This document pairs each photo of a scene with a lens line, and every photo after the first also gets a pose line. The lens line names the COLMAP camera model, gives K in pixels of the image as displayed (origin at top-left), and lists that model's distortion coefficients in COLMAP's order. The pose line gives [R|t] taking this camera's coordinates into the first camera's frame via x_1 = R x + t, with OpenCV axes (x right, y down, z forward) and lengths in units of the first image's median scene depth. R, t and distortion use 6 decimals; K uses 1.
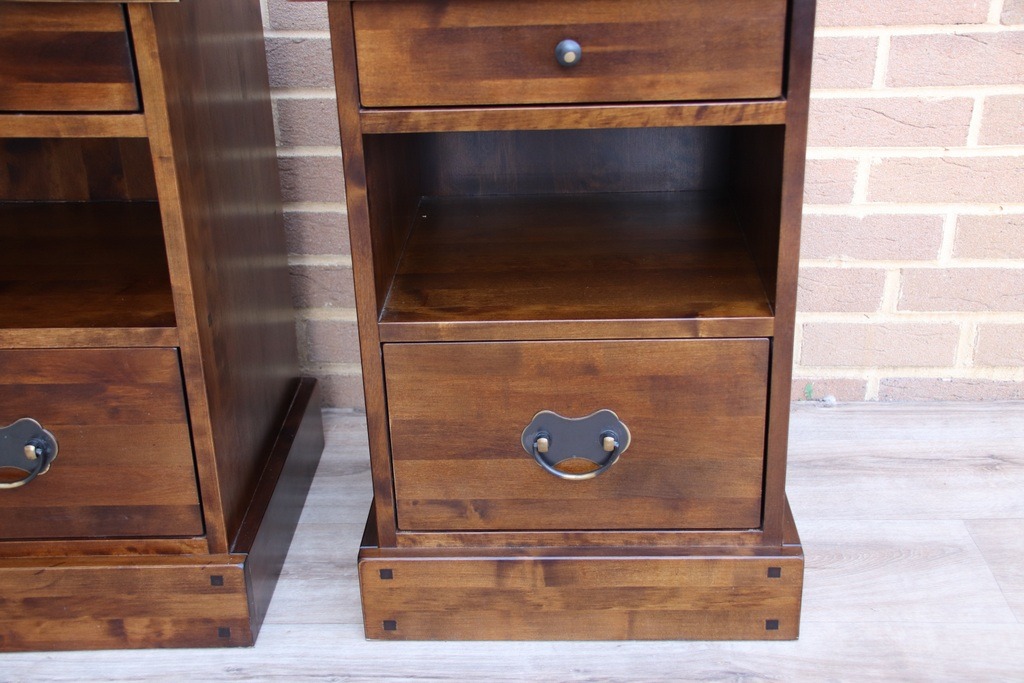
lens RADIAL K [[1297.2, 0, 513.0], [0, 1297.2, 352.7], [0, 0, 1]] dist [0.021190, 0.475913]
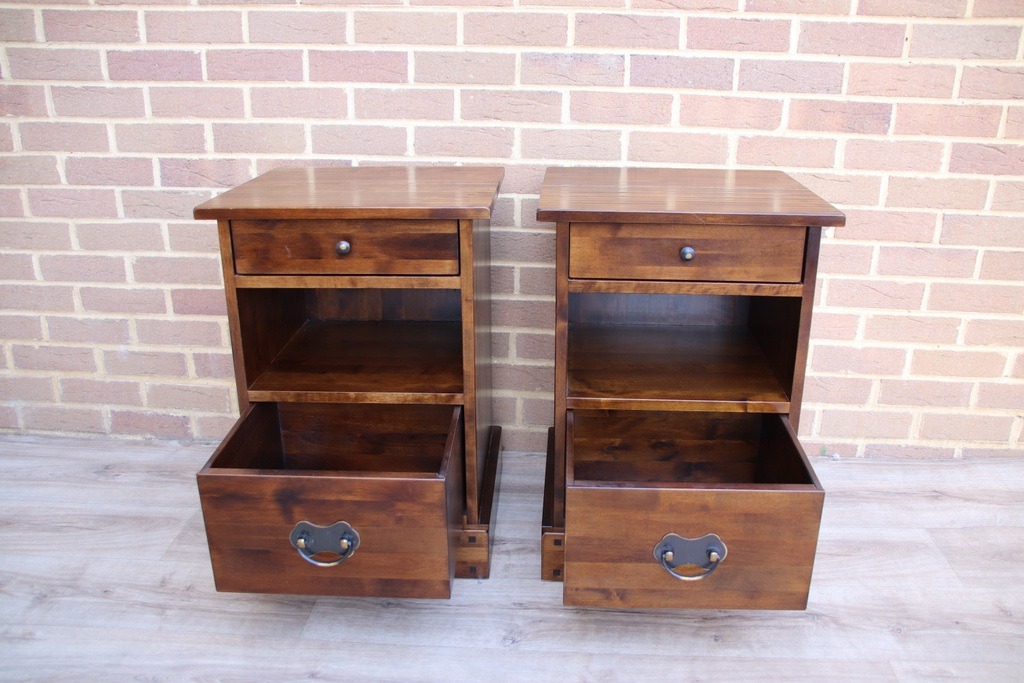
lens RADIAL K [[877.4, 0, 510.4], [0, 877.4, 348.9], [0, 0, 1]] dist [-0.141116, 0.154277]
pose [[0.999236, 0.033381, -0.020324, -0.209652], [-0.034826, 0.996538, -0.075496, -0.003829], [0.017733, 0.076146, 0.996939, -0.156294]]
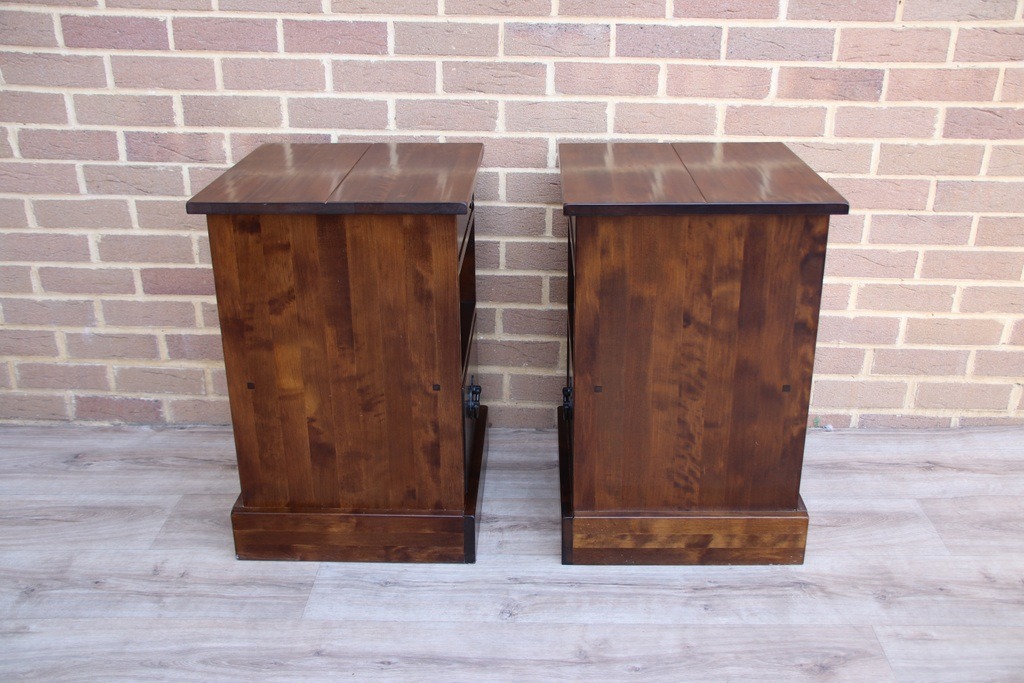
lens RADIAL K [[1017.1, 0, 517.0], [0, 1017.1, 350.1], [0, 0, 1]] dist [-0.077955, 0.257659]
pose [[0.999727, 0.015095, 0.017856, -0.235389], [-0.014582, 0.999486, -0.028552, -0.025207], [-0.018278, 0.028284, 0.999433, -0.364123]]
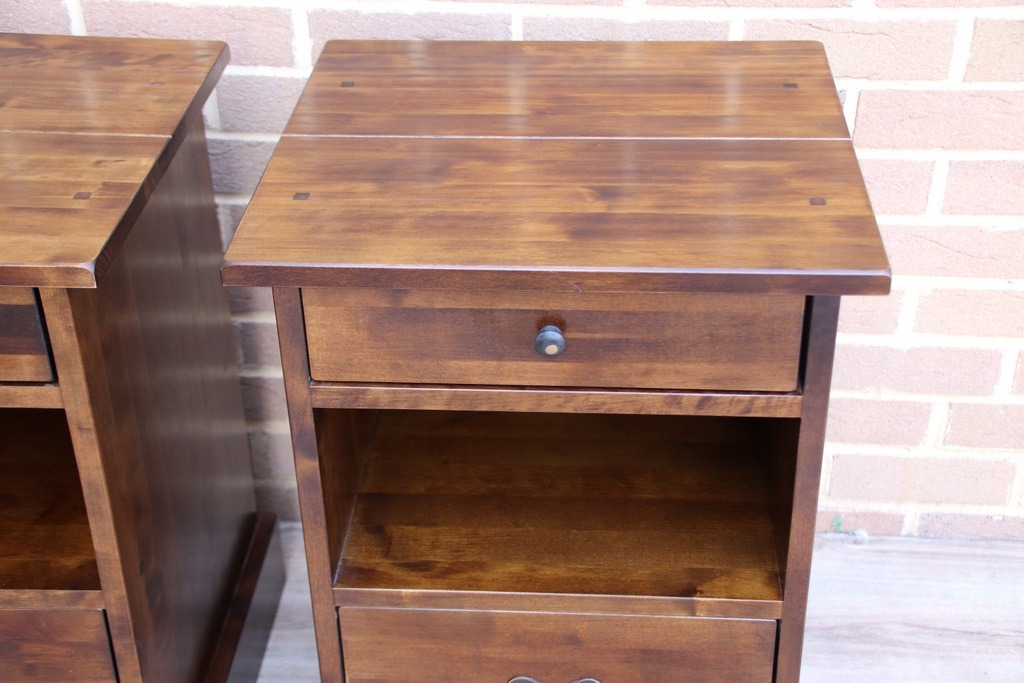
lens RADIAL K [[1472.6, 0, 516.0], [0, 1472.6, 352.9], [0, 0, 1]] dist [0.087750, 0.669215]
pose [[0.999665, 0.023390, -0.011043, 0.025458], [-0.021633, 0.990092, 0.138746, -0.297154], [0.014179, -0.138461, 0.990266, 0.026740]]
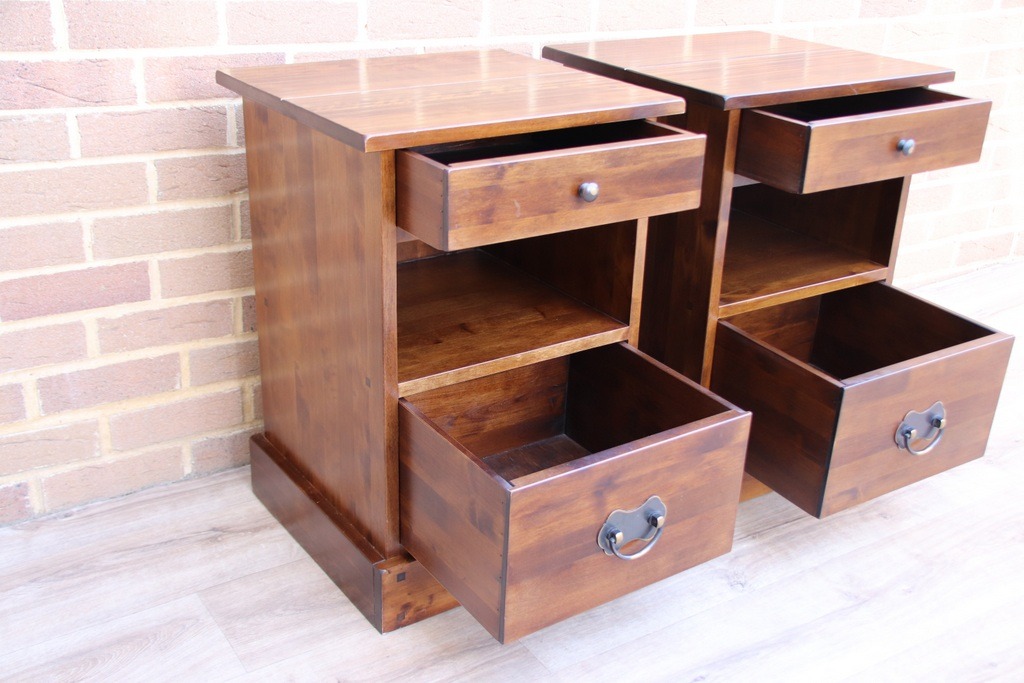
lens RADIAL K [[1142.7, 0, 516.8], [0, 1142.7, 351.5], [0, 0, 1]] dist [-0.026869, 0.346415]
pose [[0.815388, -0.181470, 0.549737, -1.052546], [0.187743, 0.981167, 0.045420, -0.079078], [-0.547626, 0.066174, 0.834102, 0.003647]]
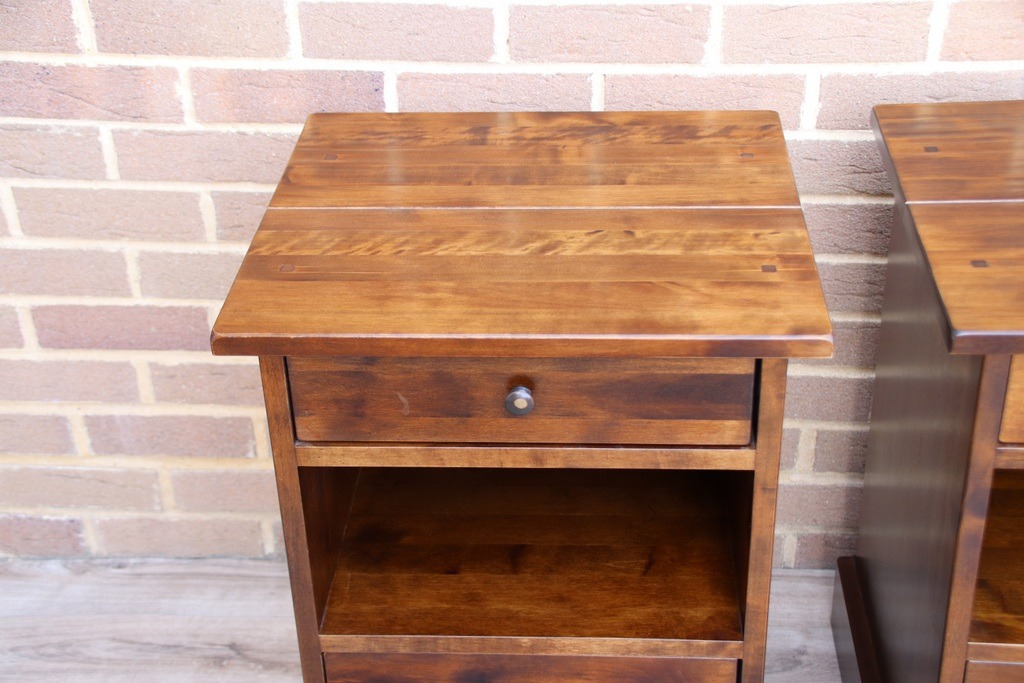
lens RADIAL K [[1473.2, 0, 518.9], [0, 1473.2, 360.4], [0, 0, 1]] dist [0.082229, 0.707368]
pose [[0.999770, 0.009534, -0.019194, -0.365885], [-0.007023, 0.991894, 0.126877, -0.319533], [0.020248, -0.126713, 0.991733, -0.015372]]
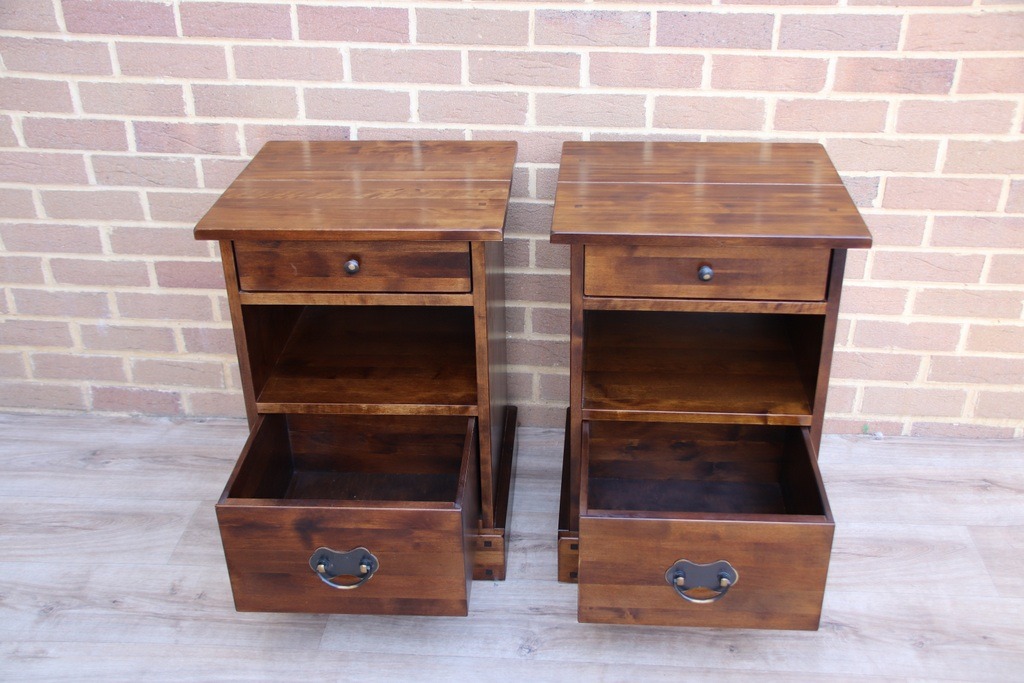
lens RADIAL K [[1086.1, 0, 514.1], [0, 1086.1, 354.4], [0, 0, 1]] dist [-0.053859, 0.322882]
pose [[0.999080, 0.029203, -0.031402, -0.203478], [-0.026809, 0.996888, 0.074133, -0.192150], [0.033469, -0.073223, 0.996754, -0.387055]]
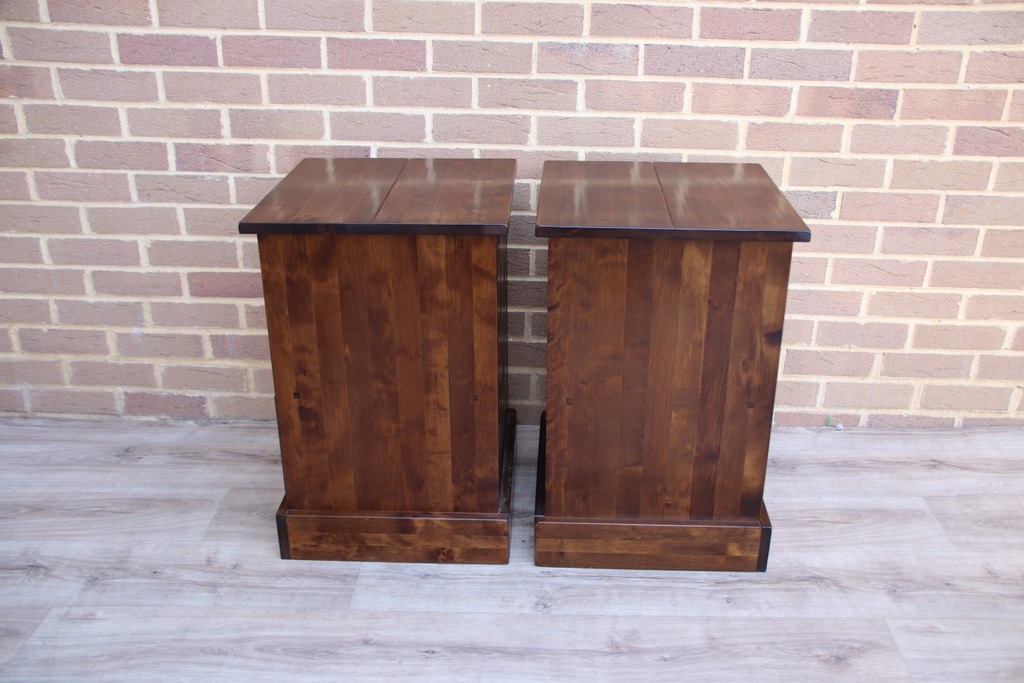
lens RADIAL K [[986.7, 0, 519.2], [0, 986.7, 352.7], [0, 0, 1]] dist [-0.089923, 0.232107]
pose [[0.999592, 0.021109, 0.019261, -0.282752], [-0.020979, 0.999756, -0.006954, -0.058919], [-0.019403, 0.006547, 0.999790, -0.397044]]
